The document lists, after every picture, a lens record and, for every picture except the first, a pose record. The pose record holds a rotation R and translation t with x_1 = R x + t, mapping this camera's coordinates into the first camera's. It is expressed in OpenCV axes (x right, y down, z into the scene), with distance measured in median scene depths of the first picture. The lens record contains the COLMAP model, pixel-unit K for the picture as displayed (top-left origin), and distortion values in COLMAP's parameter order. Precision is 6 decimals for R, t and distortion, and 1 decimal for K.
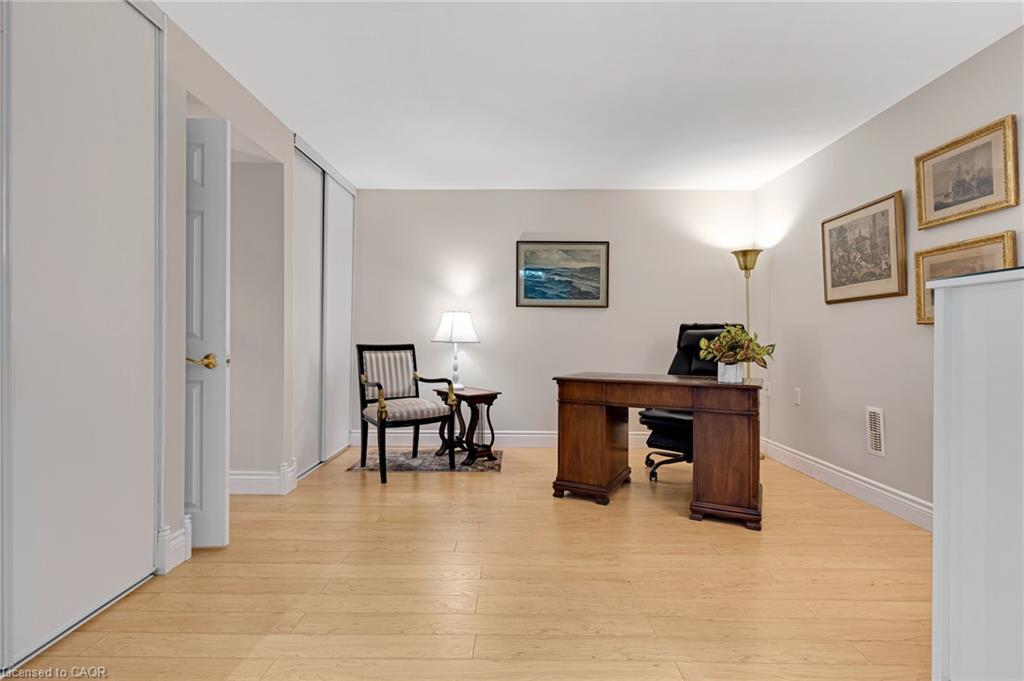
lens RADIAL K [[483.4, 0, 511.9], [0, 483.4, 338.1], [0, 0, 1]] dist [-0.000873, 0.000119]
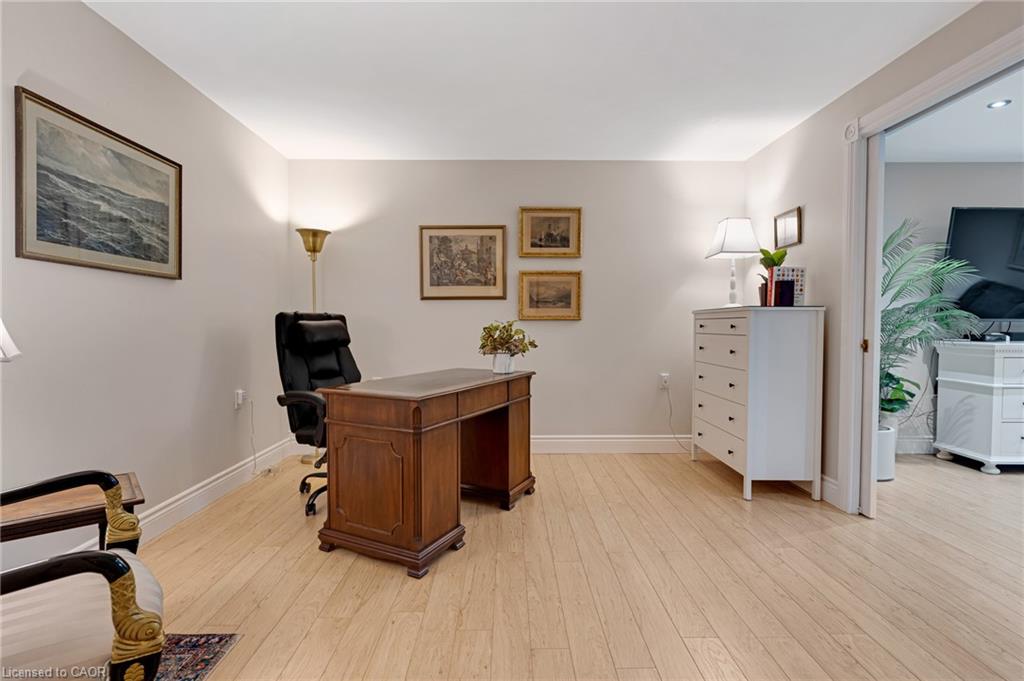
lens RADIAL K [[483.4, 0, 511.9], [0, 483.4, 338.1], [0, 0, 1]] dist [-0.000873, 0.000119]
pose [[-0.011969, -0.034586, 0.999330, -0.516295], [-0.002124, 0.999400, 0.034563, -0.019275], [-0.999926, -0.001709, -0.012035, 0.818564]]
